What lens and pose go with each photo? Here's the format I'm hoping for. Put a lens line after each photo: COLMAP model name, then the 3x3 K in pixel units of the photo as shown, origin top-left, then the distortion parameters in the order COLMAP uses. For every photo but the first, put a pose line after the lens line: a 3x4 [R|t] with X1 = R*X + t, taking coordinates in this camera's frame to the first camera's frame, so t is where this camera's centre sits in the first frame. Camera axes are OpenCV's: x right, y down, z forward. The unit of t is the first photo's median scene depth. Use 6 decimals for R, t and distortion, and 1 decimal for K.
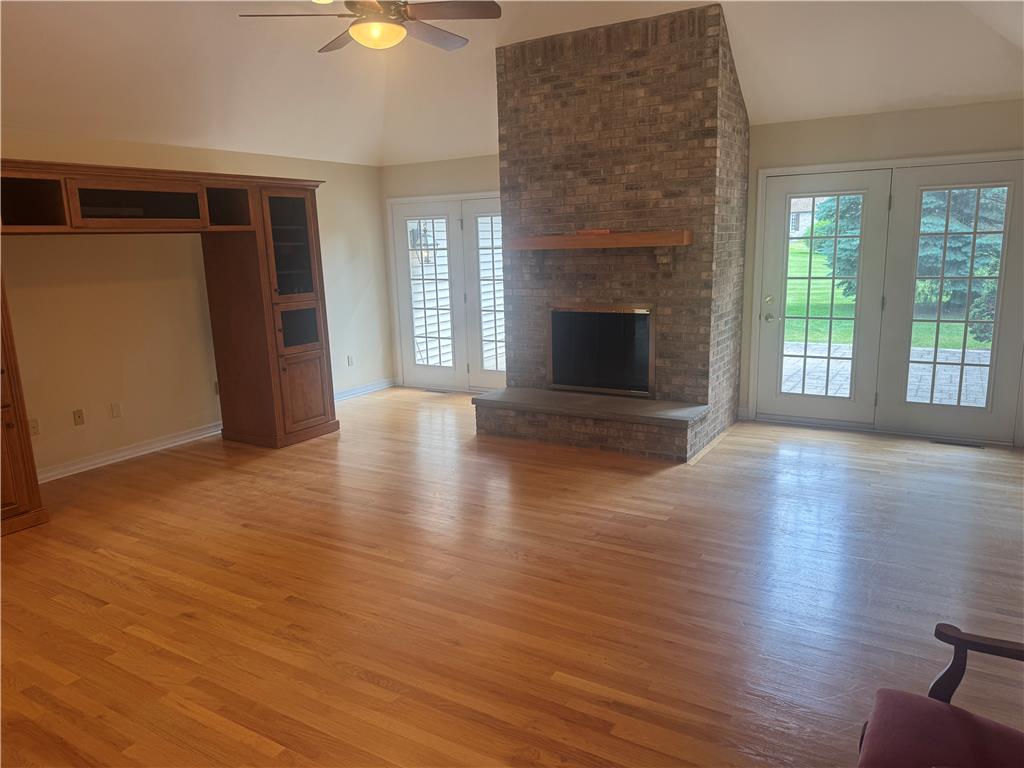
lens RADIAL K [[712.1, 0, 530.9], [0, 712.1, 394.4], [0, 0, 1]] dist [0.000170, -0.043476]
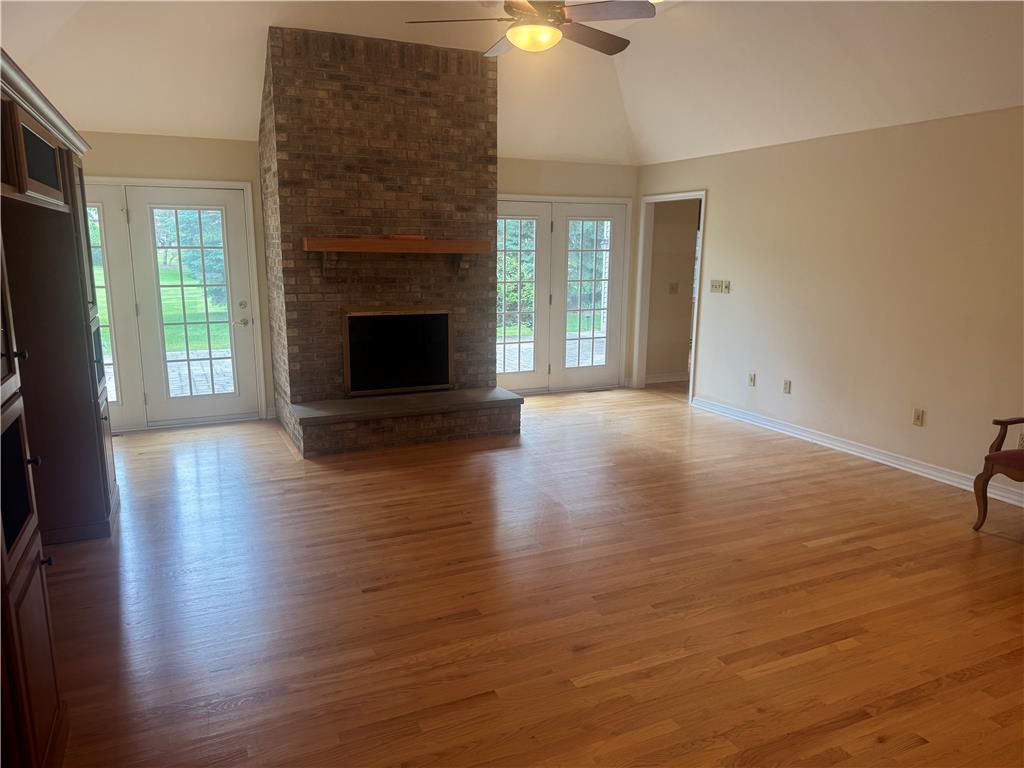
lens RADIAL K [[712.1, 0, 518.5], [0, 712.1, 389.6], [0, 0, 1]] dist [0.000170, -0.043476]
pose [[0.559408, -0.129231, 0.818756, -0.698824], [0.135439, 0.988747, 0.063525, -0.051692], [-0.817752, 0.075356, 0.570616, 0.285619]]
